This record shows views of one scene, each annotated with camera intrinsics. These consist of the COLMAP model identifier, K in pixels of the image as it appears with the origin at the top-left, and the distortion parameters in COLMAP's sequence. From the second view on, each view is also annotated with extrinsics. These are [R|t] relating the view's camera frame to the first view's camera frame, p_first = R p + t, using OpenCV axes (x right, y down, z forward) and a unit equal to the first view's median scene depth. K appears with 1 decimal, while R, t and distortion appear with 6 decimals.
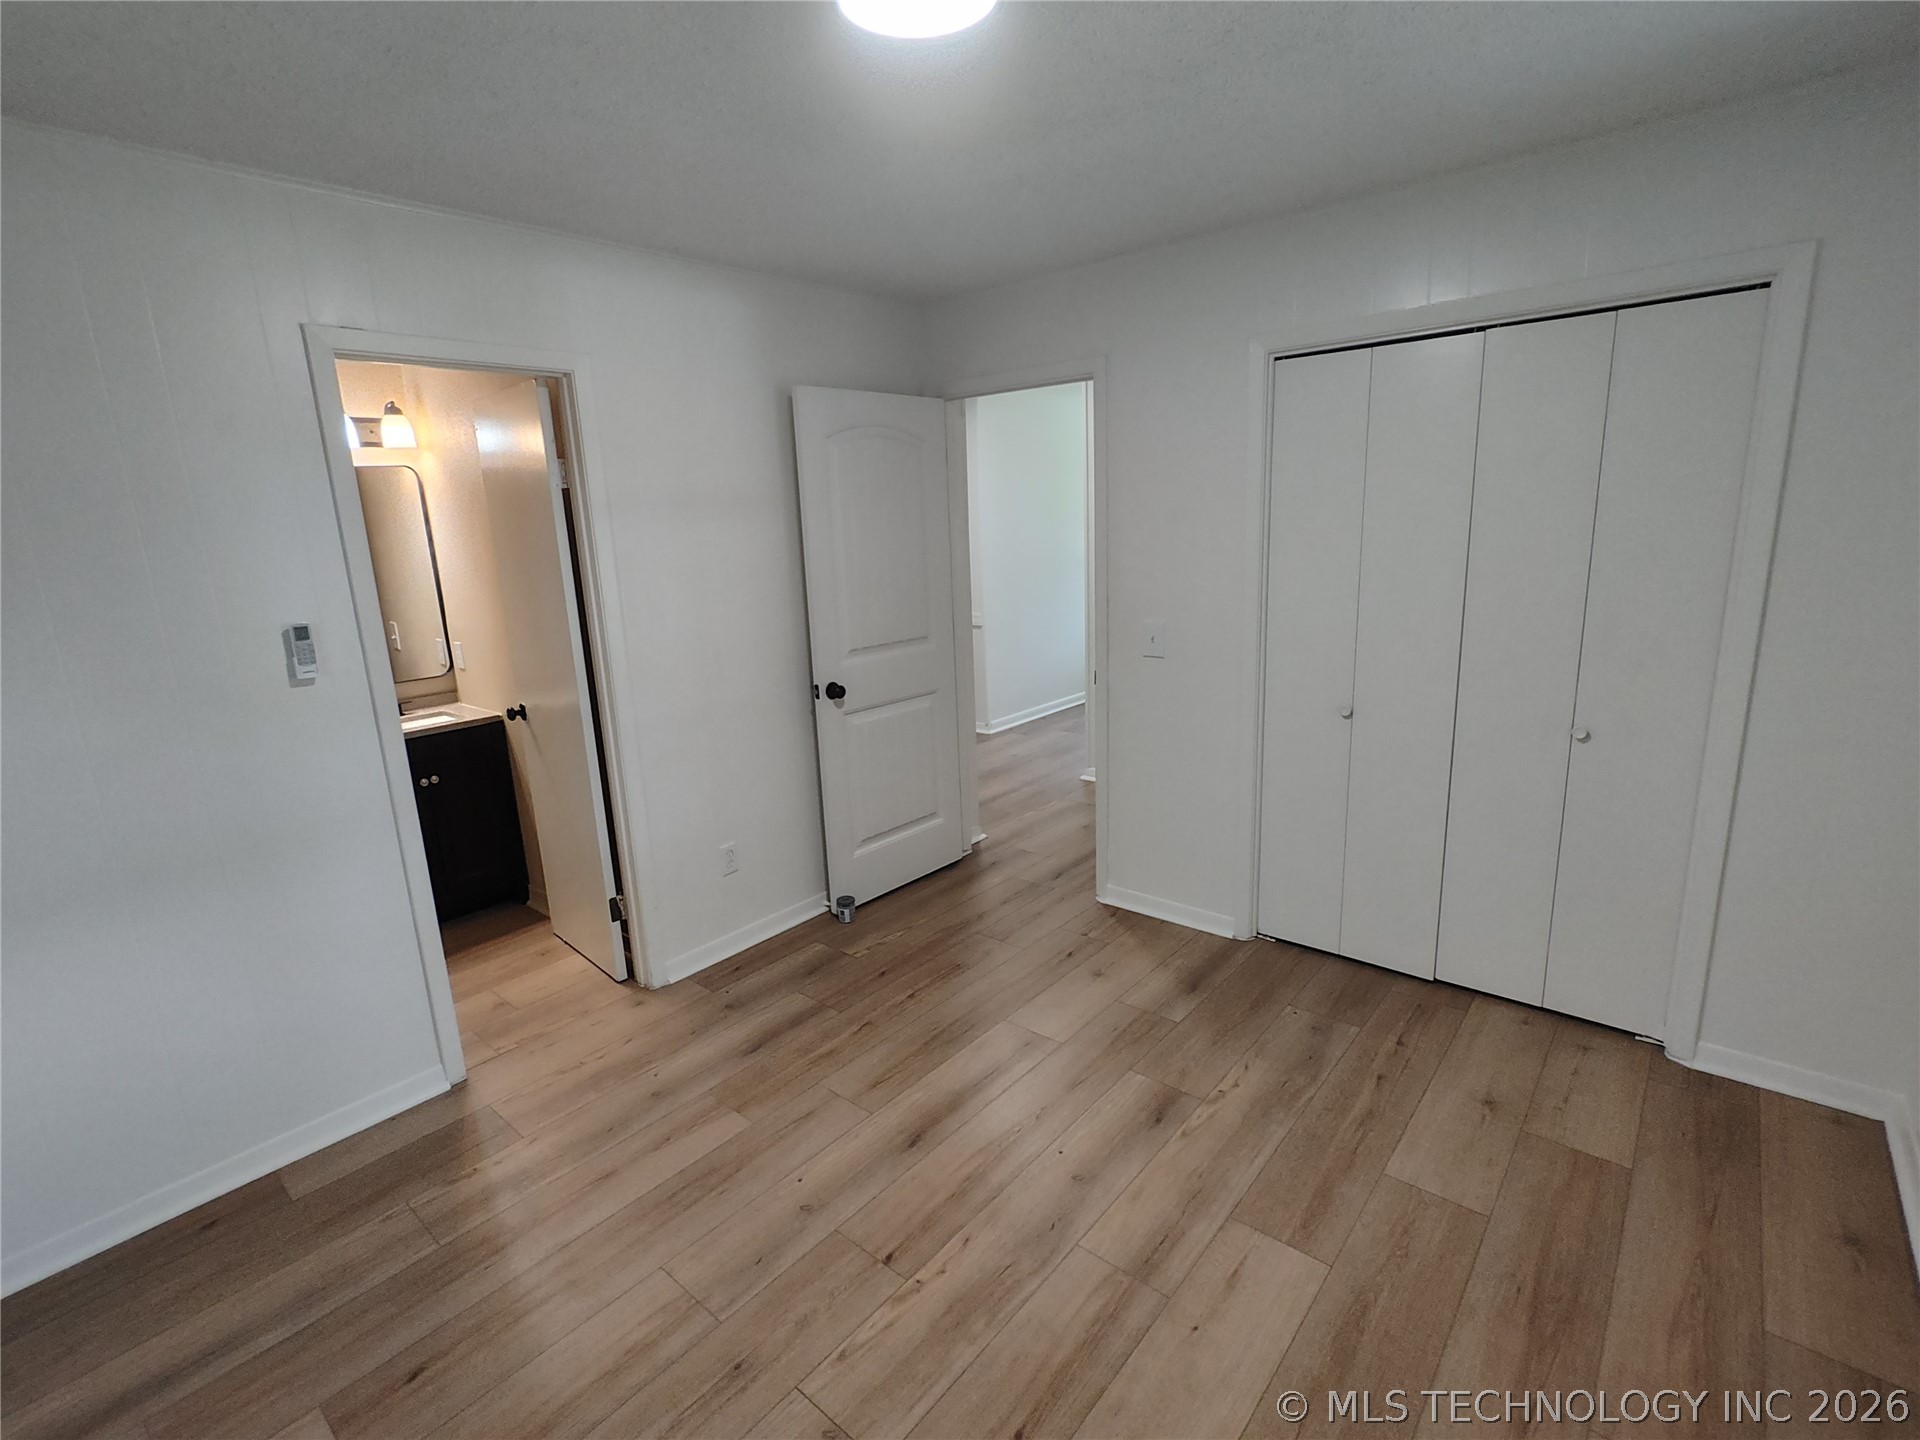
lens RADIAL K [[887.6, 0, 959.1], [0, 887.6, 705.3], [0, 0, 1]] dist [0.001161, -0.000016]
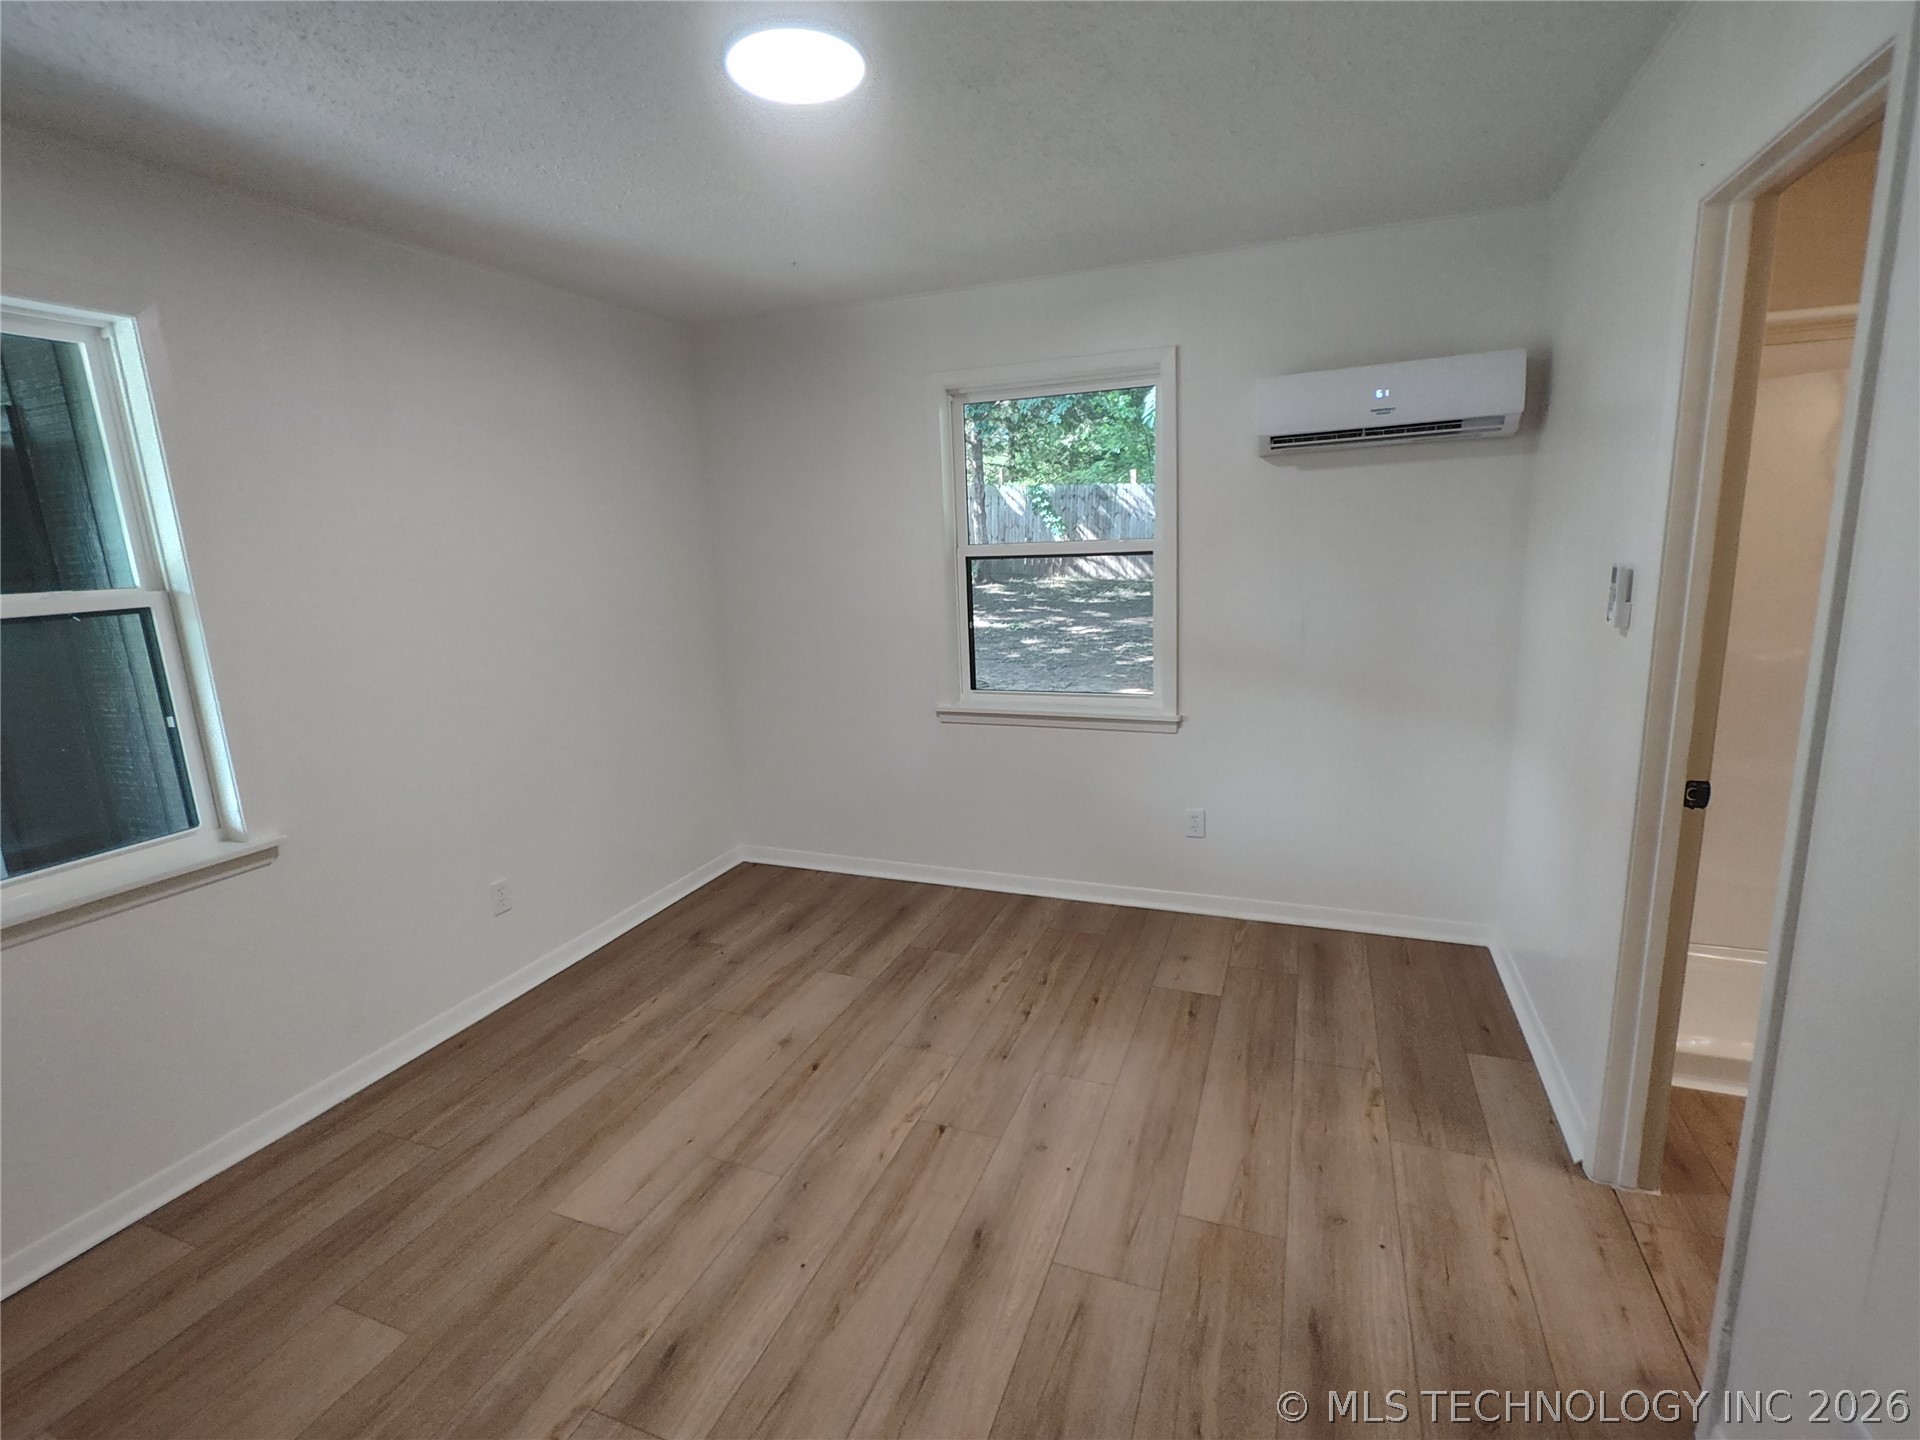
lens RADIAL K [[922.4, 0, 960.0], [0, 922.4, 720.0], [0, 0, 1]] dist [0.002096, 0.000131]
pose [[-0.942767, 0.144132, -0.300694, 0.179813], [0.012232, 0.916100, 0.400763, -0.350282], [0.333228, 0.374148, -0.865432, 1.784266]]
